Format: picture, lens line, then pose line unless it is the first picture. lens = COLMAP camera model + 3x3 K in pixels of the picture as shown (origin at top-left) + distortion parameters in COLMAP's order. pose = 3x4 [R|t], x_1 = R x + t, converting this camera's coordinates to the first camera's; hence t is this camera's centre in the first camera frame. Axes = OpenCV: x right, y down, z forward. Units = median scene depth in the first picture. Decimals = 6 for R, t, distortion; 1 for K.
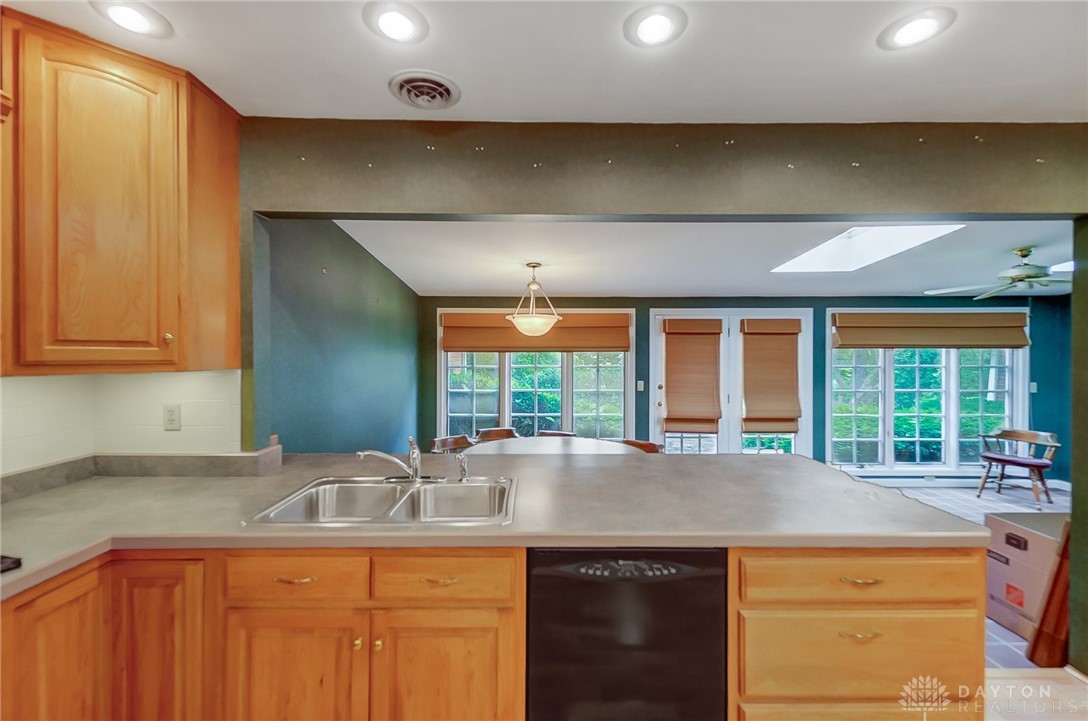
lens RADIAL K [[480.5, 0, 523.3], [0, 480.5, 354.1], [0, 0, 1]] dist [-0.012985, 0.007185]
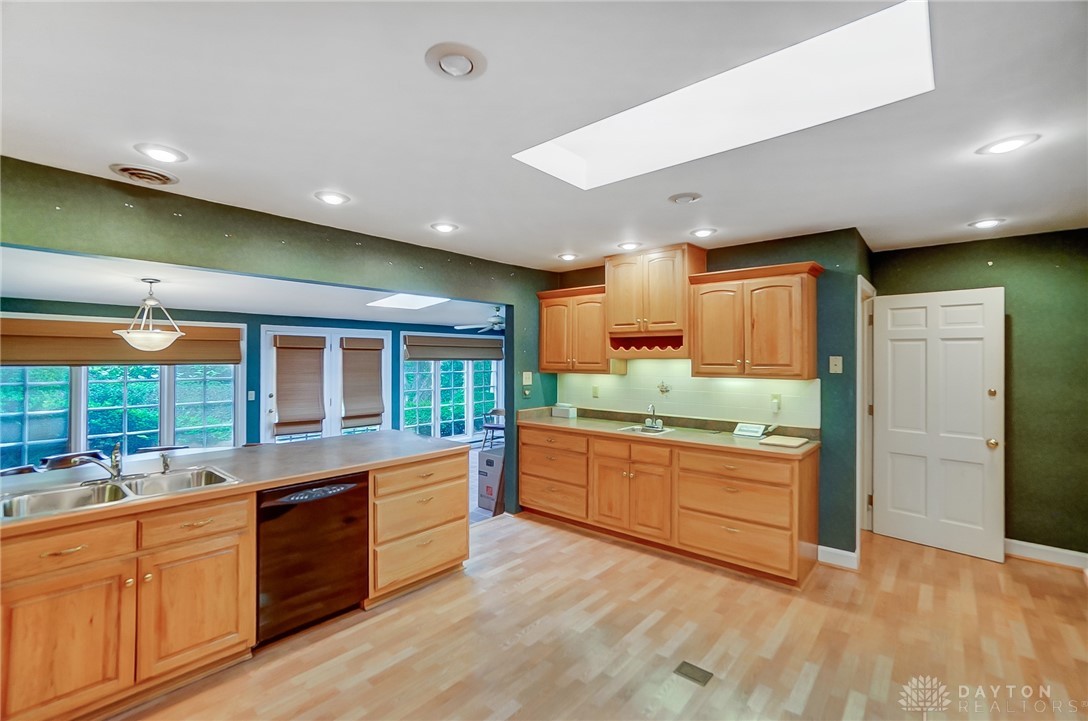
lens RADIAL K [[480.5, 0, 538.9], [0, 480.5, 355.9], [0, 0, 1]] dist [-0.012985, 0.007185]
pose [[0.652987, 0.005078, 0.757352, -0.156404], [0.003172, 0.999950, -0.009440, -0.011674], [-0.757362, 0.008567, 0.652939, -0.209842]]
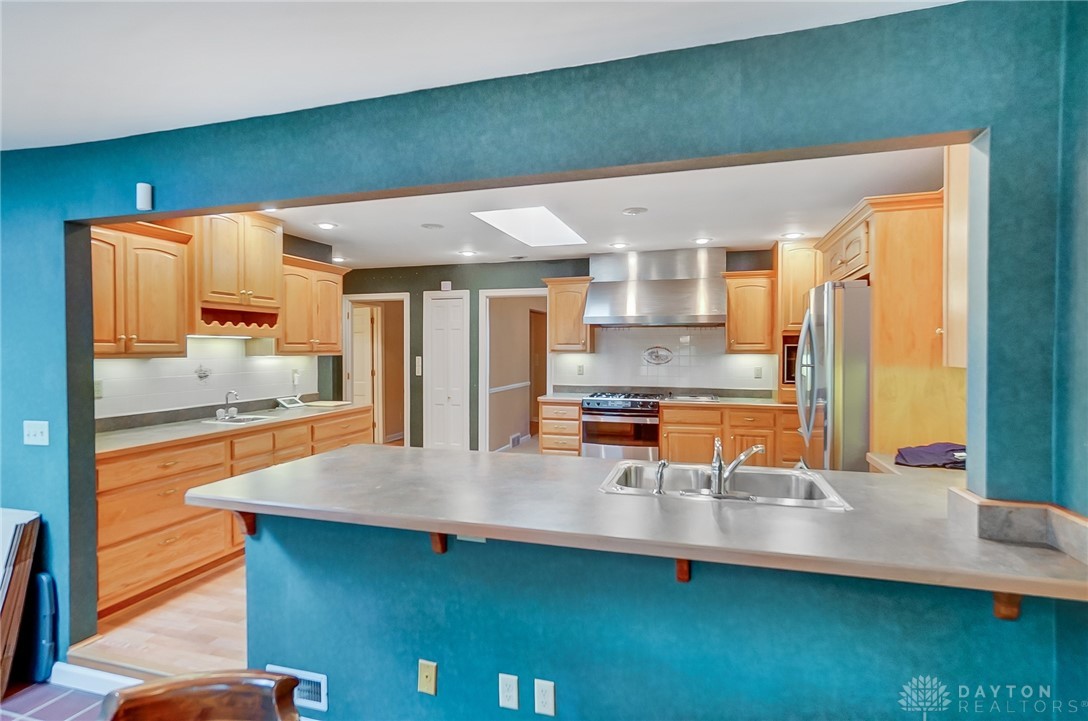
lens RADIAL K [[558.7, 0, 540.4], [0, 558.7, 350.8], [0, 0, 1]] dist [-0.015342, 0.000445]
pose [[-0.957593, -0.002386, 0.288115, -0.077873], [0.001939, 0.999890, 0.014723, -0.005635], [-0.288119, 0.014657, -0.957482, 0.737111]]
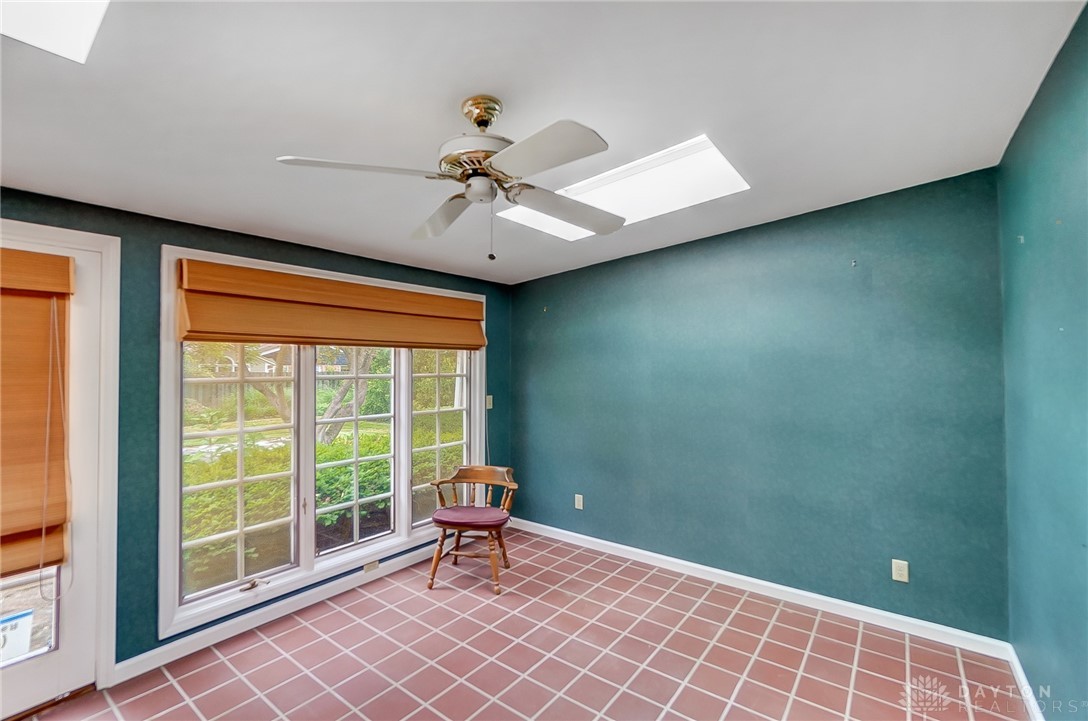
lens RADIAL K [[507.5, 0, 538.1], [0, 507.5, 357.2], [0, 0, 1]] dist [-0.001744, 0.003974]
pose [[0.603758, 0.008091, 0.797127, 0.477355], [0.003781, 0.999908, -0.013013, 0.010054], [-0.797159, 0.010871, 0.603672, 0.457355]]
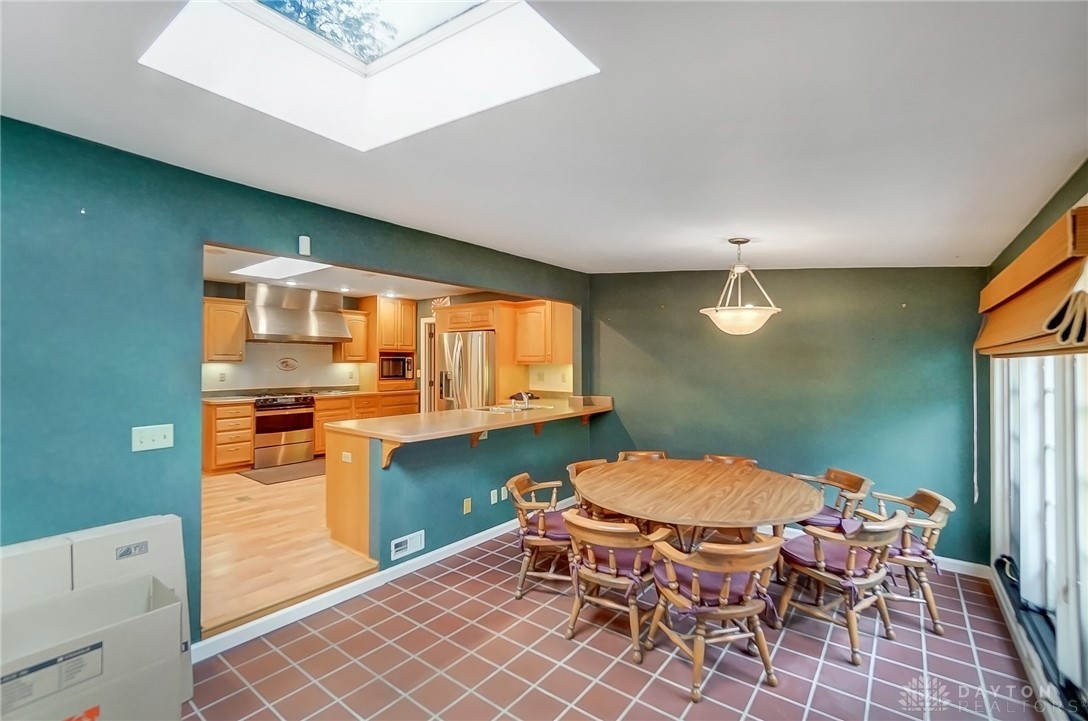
lens RADIAL K [[480.5, 0, 541.0], [0, 480.5, 356.0], [0, 0, 1]] dist [-0.012985, 0.007185]
pose [[-0.611834, -0.008980, -0.790935, 0.612779], [-0.005988, 0.999959, -0.006721, 0.002305], [0.790963, 0.000624, -0.611863, 0.928022]]
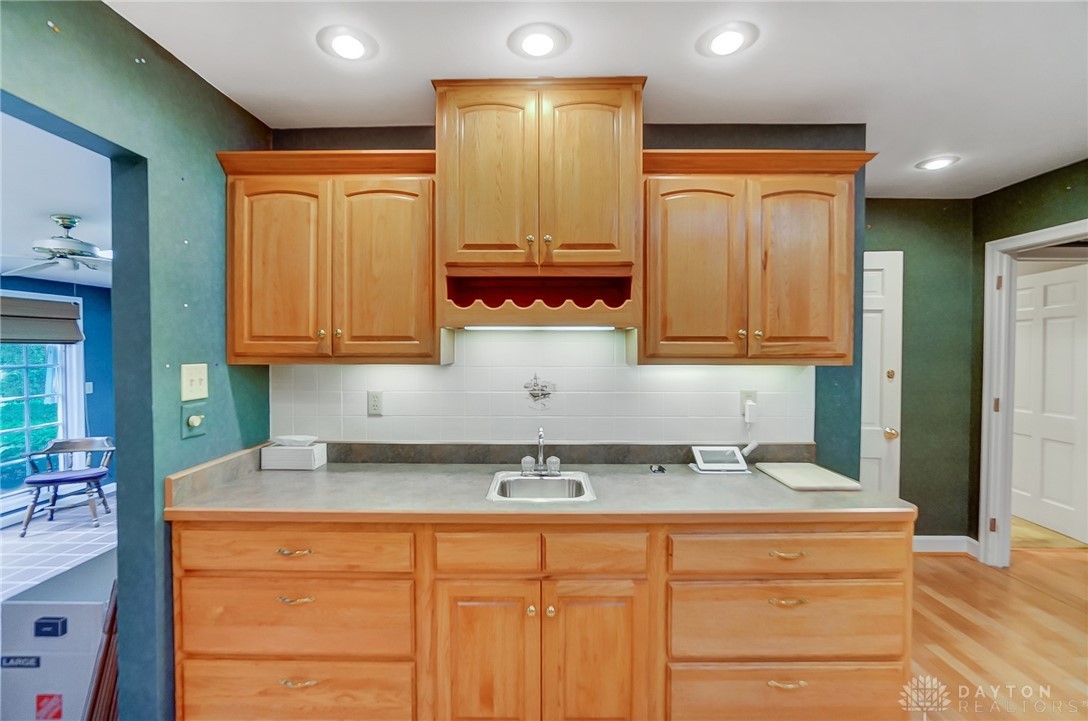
lens RADIAL K [[480.5, 0, 542.3], [0, 480.5, 357.0], [0, 0, 1]] dist [-0.012985, 0.007185]
pose [[0.005595, -0.020073, 0.999783, 0.177879], [0.006573, 0.999778, 0.020036, 0.000100], [-0.999963, 0.006460, 0.005726, 0.144725]]
